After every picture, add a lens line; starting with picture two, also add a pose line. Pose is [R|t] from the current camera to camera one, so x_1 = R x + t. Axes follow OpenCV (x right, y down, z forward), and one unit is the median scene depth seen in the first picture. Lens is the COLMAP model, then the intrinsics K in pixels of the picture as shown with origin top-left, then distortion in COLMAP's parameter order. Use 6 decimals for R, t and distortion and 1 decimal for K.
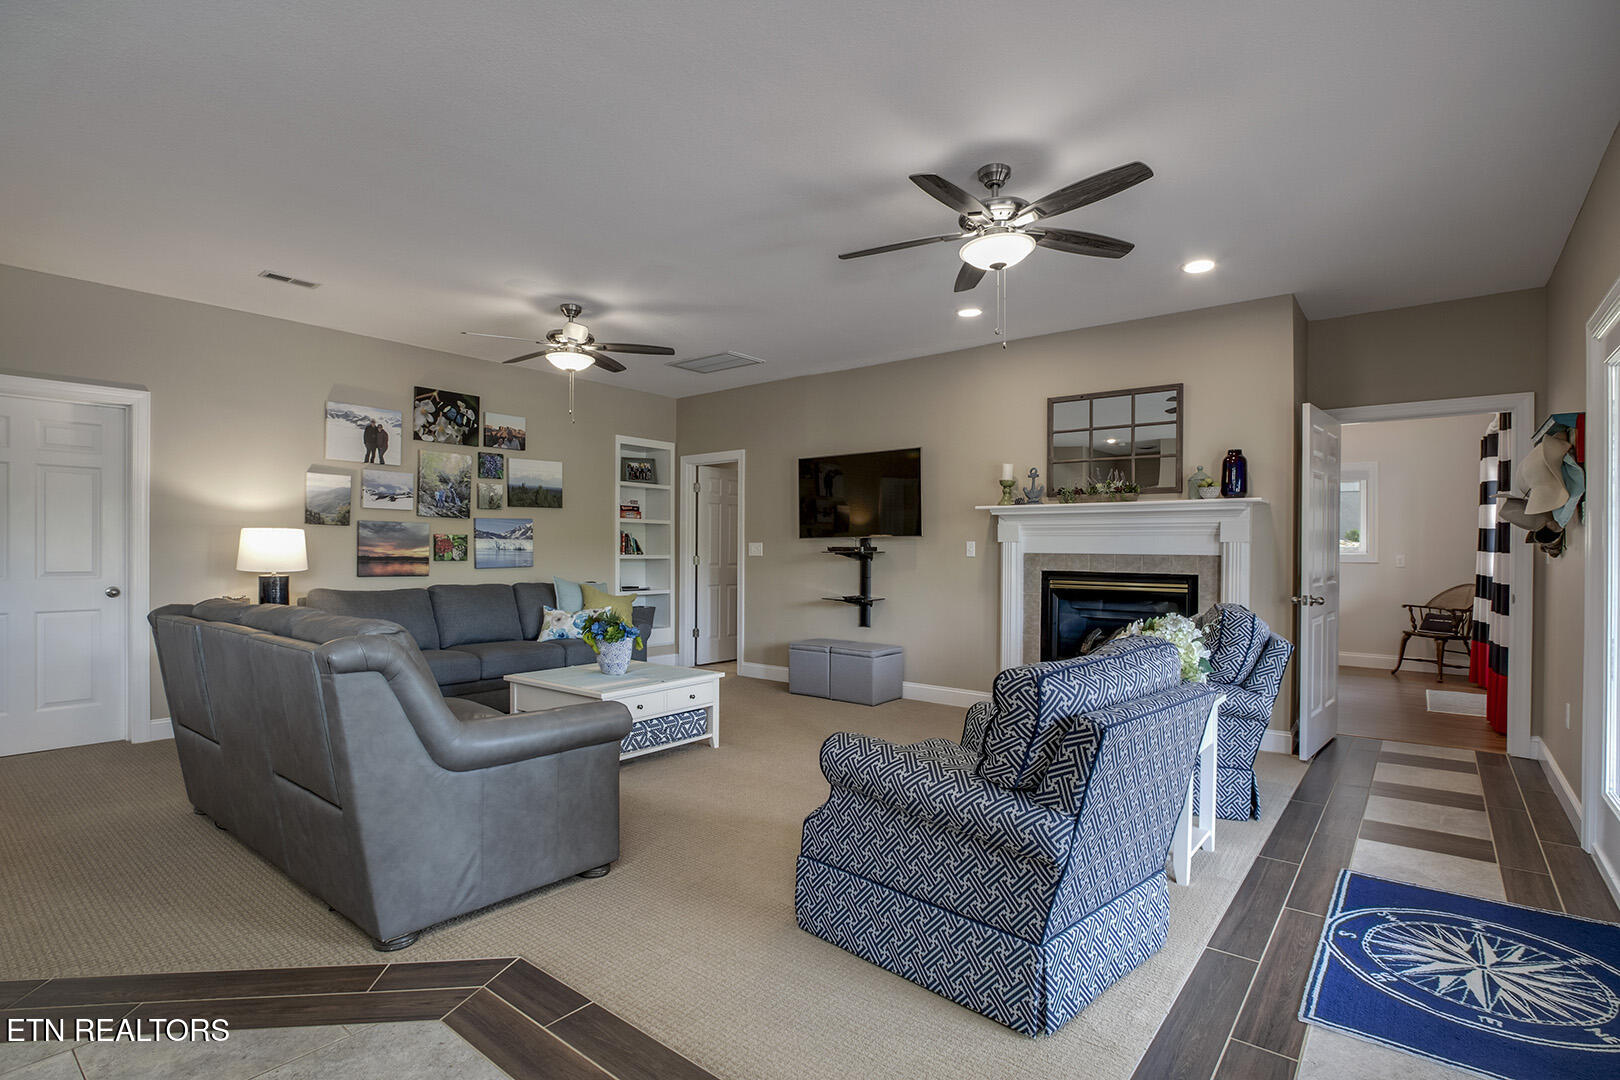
lens RADIAL K [[768.5, 0, 806.5], [0, 768.5, 547.6], [0, 0, 1]] dist [-0.016655, 0.002812]
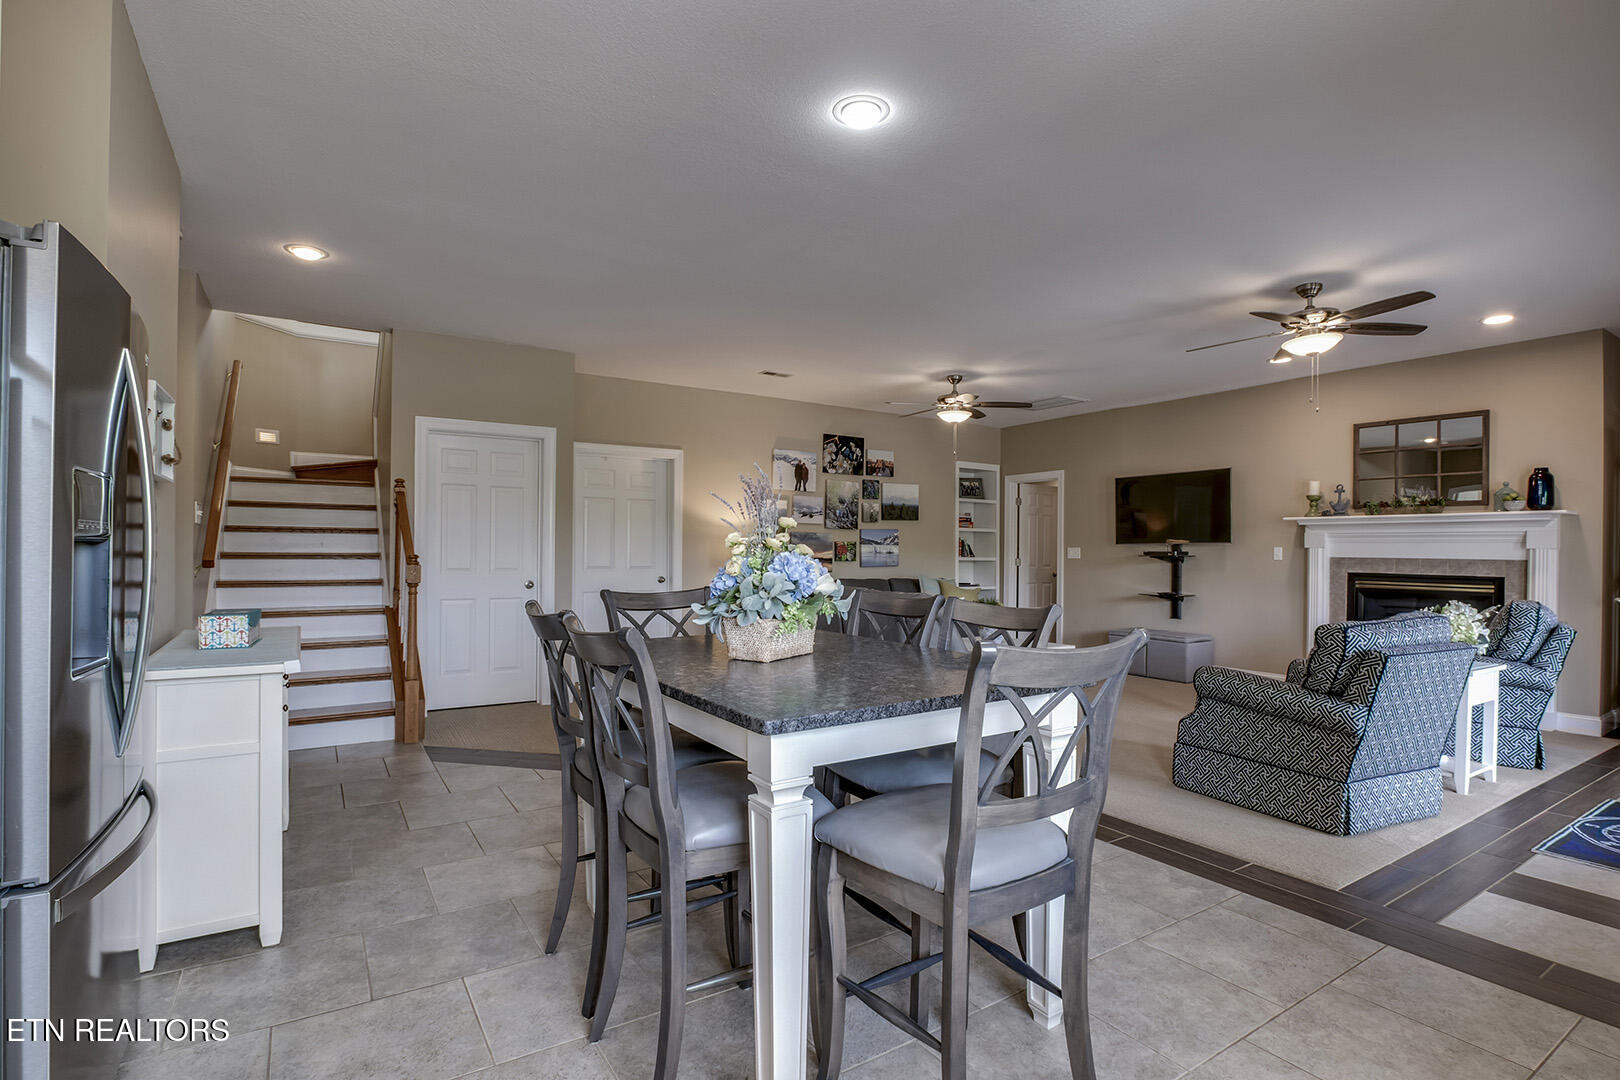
lens RADIAL K [[768.5, 0, 826.0], [0, 768.5, 550.3], [0, 0, 1]] dist [-0.016655, 0.002812]
pose [[0.954598, 0.002281, -0.297888, -0.114094], [-0.002341, 0.999997, 0.000155, -0.002210], [0.297887, 0.000550, 0.954601, -0.374009]]
